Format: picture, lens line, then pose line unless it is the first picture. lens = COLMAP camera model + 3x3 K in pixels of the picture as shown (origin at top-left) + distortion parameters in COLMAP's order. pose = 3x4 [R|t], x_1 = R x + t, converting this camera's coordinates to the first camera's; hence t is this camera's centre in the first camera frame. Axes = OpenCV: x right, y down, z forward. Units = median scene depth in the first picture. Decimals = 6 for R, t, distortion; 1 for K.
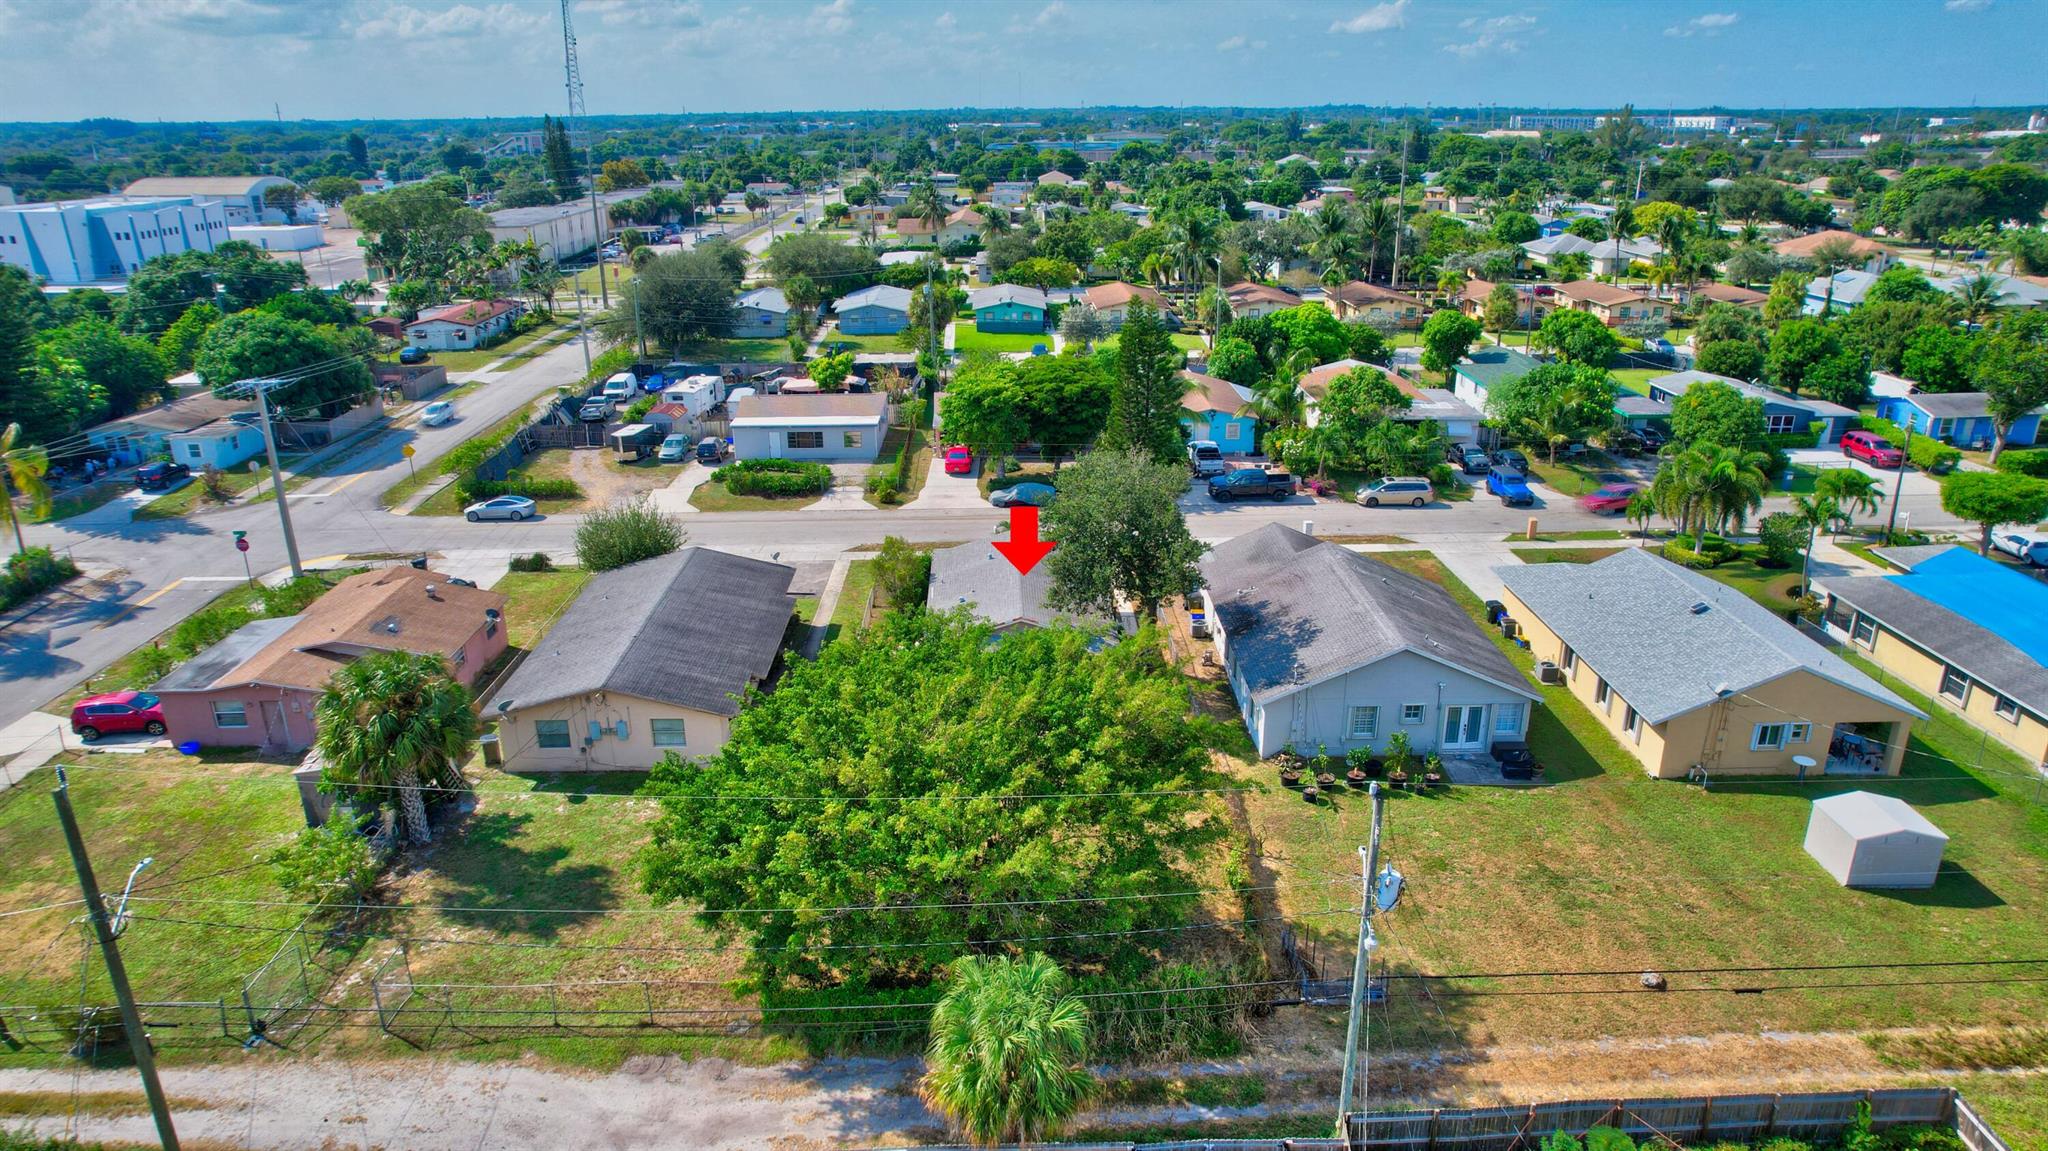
lens RADIAL K [[1311.9, 0, 1024.0], [0, 1311.9, 575.5], [0, 0, 1]] dist [-0.068097, 0.054446]
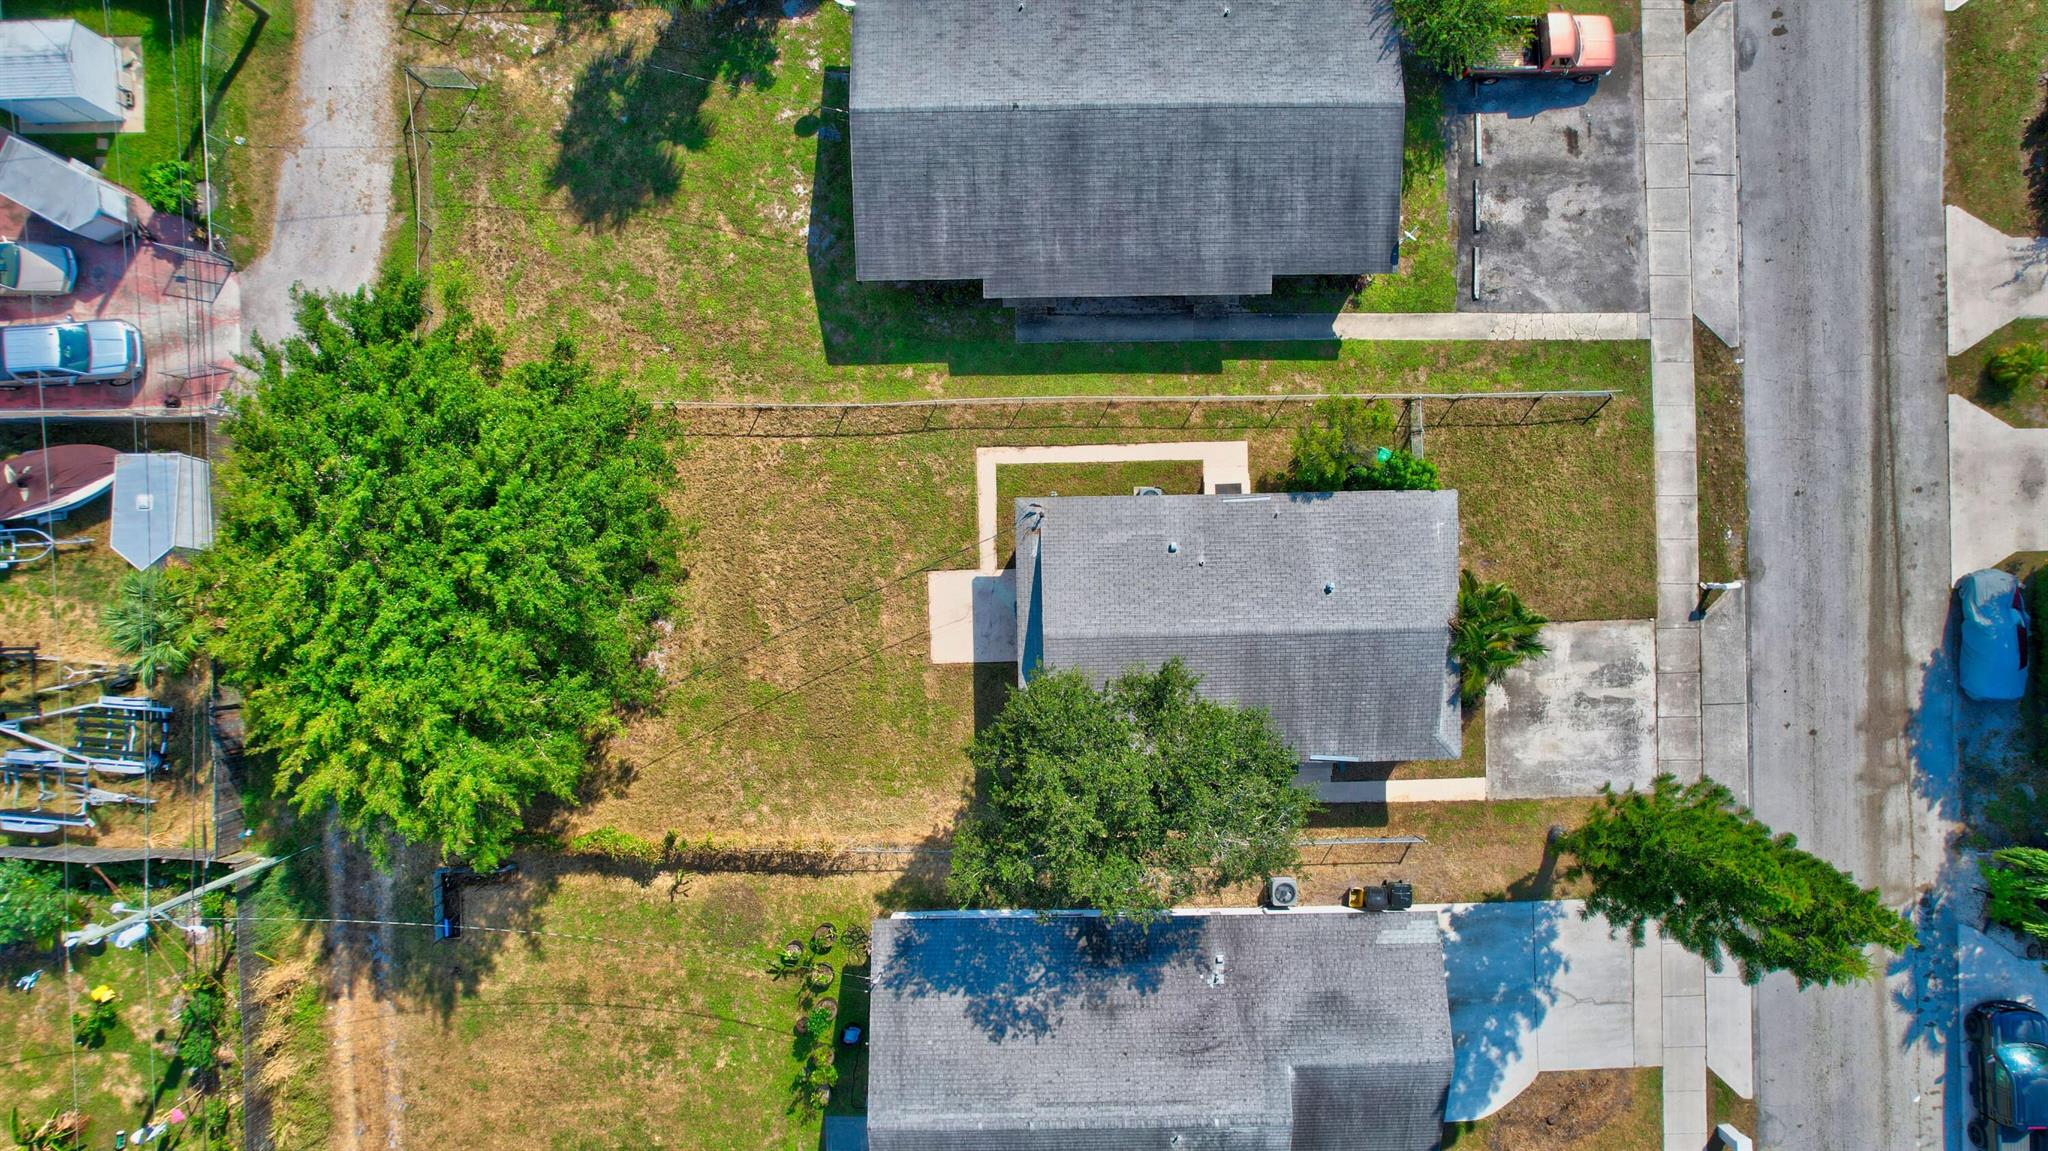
lens RADIAL K [[1311.9, 0, 1024.0], [0, 1311.9, 575.5], [0, 0, 1]] dist [-0.068097, 0.054446]
pose [[-0.004389, 0.999751, 0.021898, -0.032762], [-0.345113, -0.022067, 0.938302, -0.404842], [0.938551, -0.003439, 0.345123, 0.471045]]
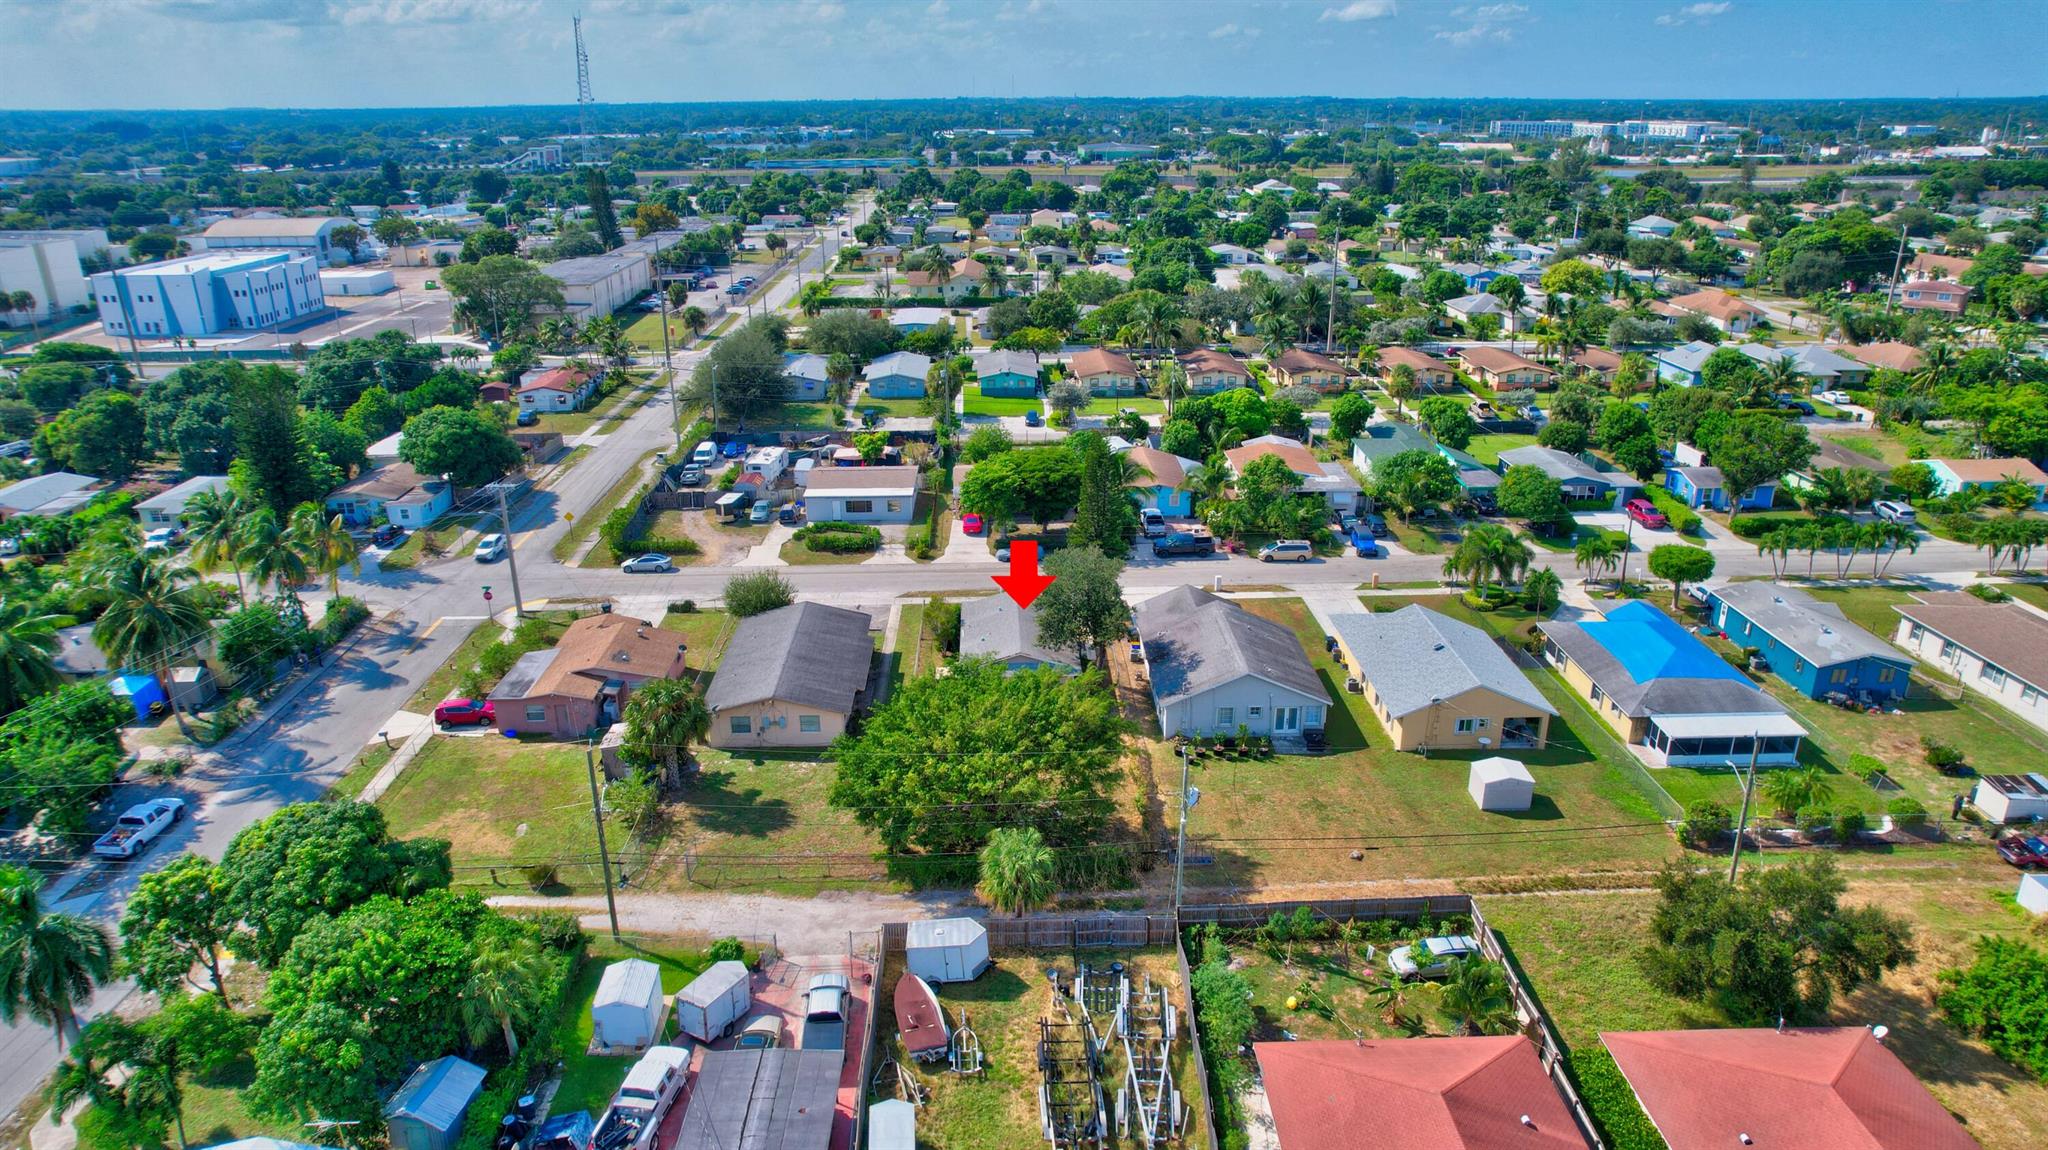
lens RADIAL K [[1311.9, 0, 1024.0], [0, 1311.9, 575.0], [0, 0, 1]] dist [-0.068097, 0.054446]
pose [[0.999986, -0.000251, 0.005326, -0.004005], [0.000203, 0.999959, 0.009013, -0.050090], [-0.005328, -0.009011, 0.999945, -0.397200]]
